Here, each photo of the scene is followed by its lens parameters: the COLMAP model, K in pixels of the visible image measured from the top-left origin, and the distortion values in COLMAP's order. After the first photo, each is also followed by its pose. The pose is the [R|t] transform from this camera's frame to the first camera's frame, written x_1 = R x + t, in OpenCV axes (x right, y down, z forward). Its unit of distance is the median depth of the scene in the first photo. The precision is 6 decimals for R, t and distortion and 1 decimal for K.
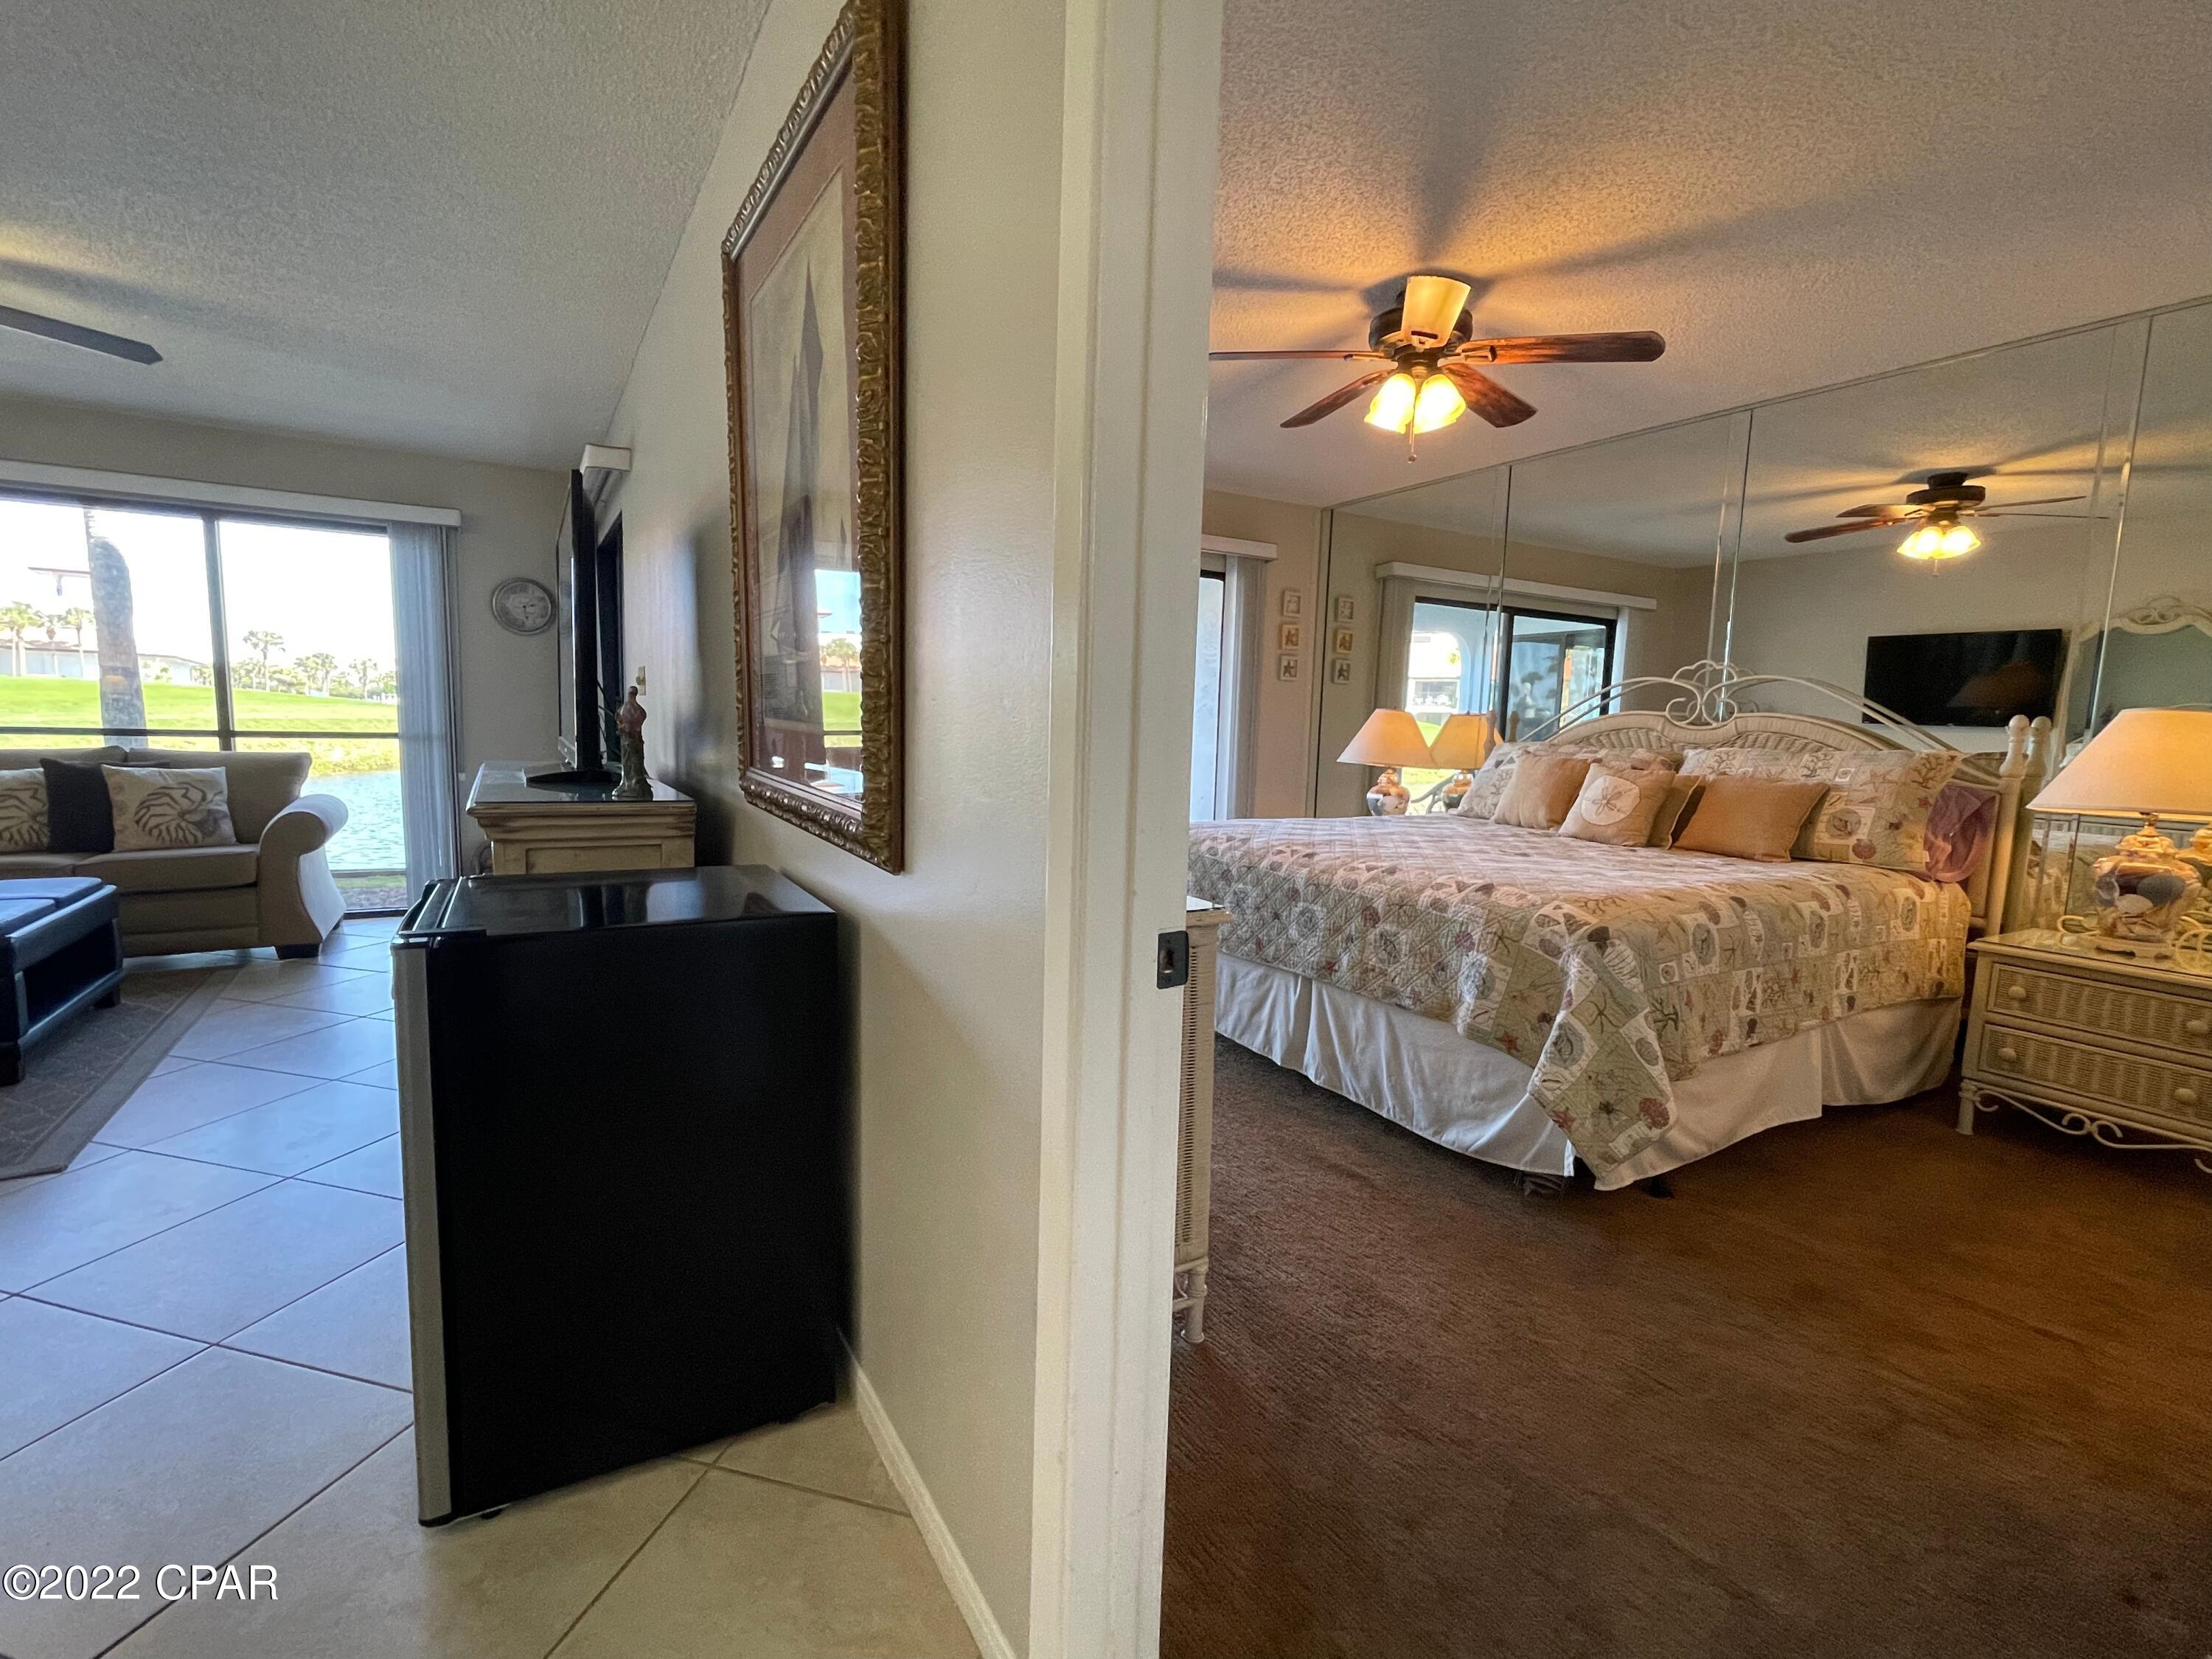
lens RADIAL K [[963.9, 0, 1106.0], [0, 963.9, 829.5], [0, 0, 1]] dist [-0.029365, 0.010765]
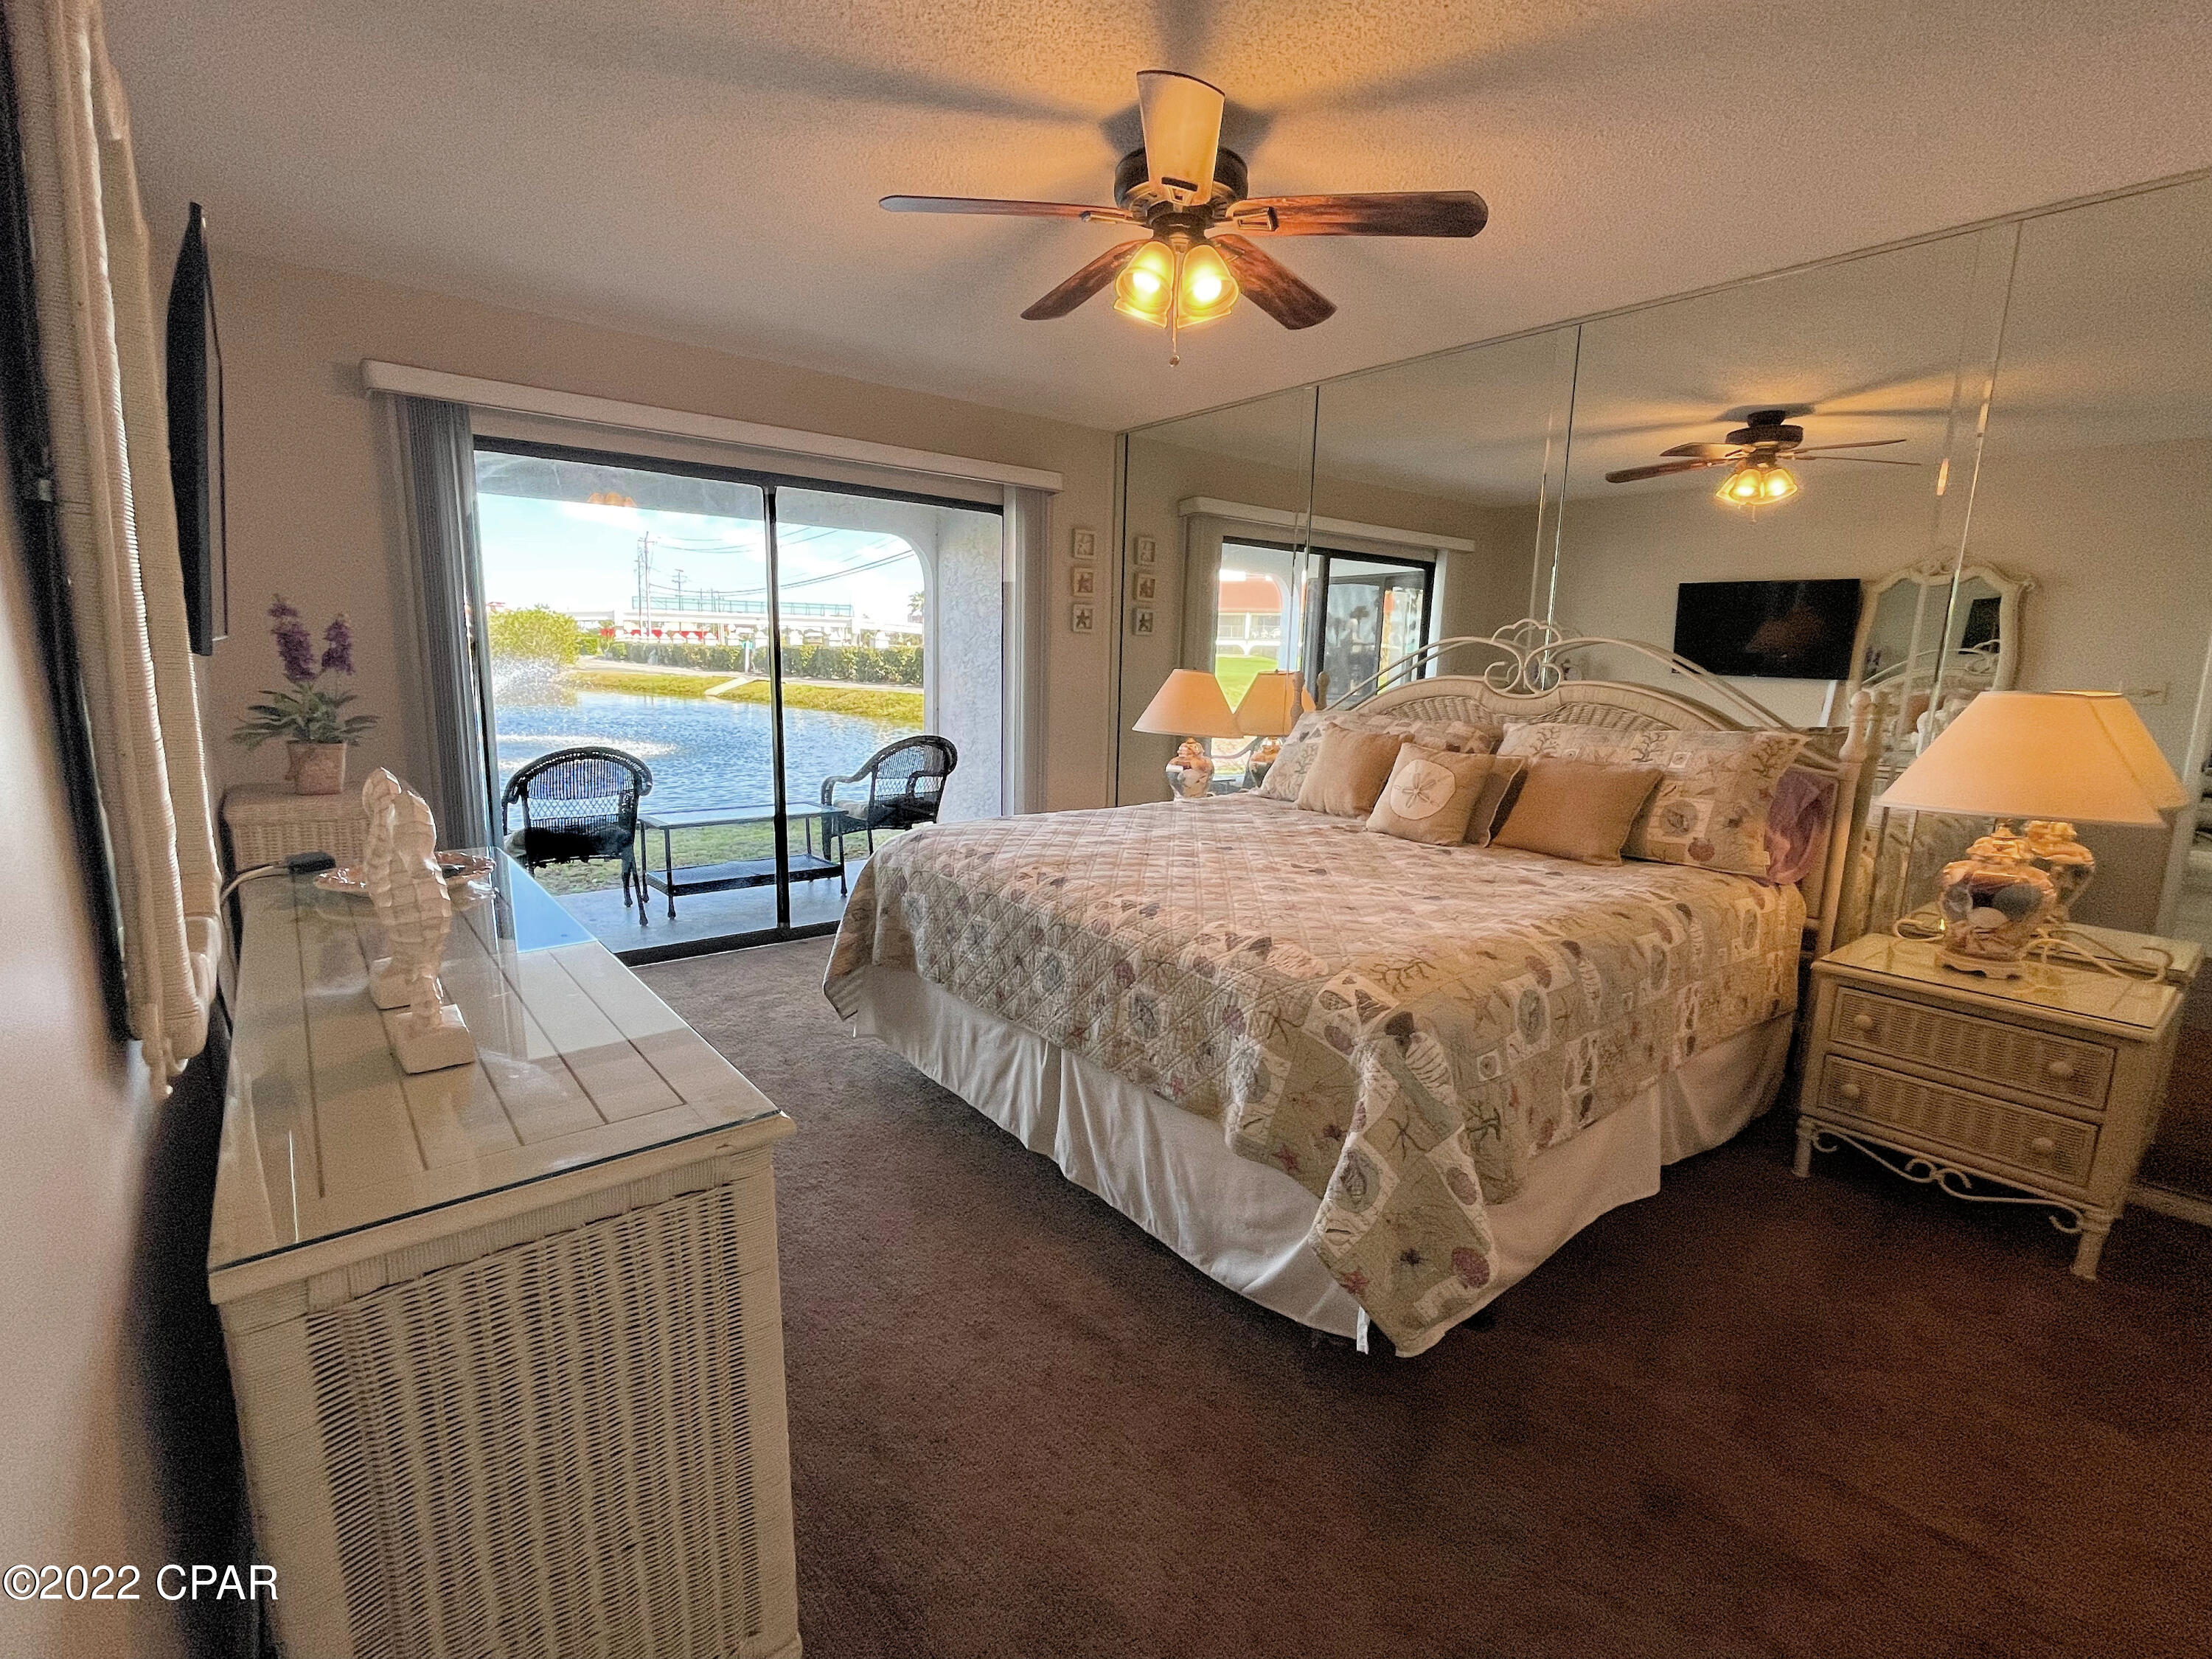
lens RADIAL K [[963.9, 0, 1106.0], [0, 963.9, 829.5], [0, 0, 1]] dist [-0.029365, 0.010765]
pose [[0.987580, -0.034786, 0.153219, 0.138610], [0.024413, 0.997313, 0.069069, -0.071870], [-0.155210, -0.064471, 0.985776, 0.239616]]
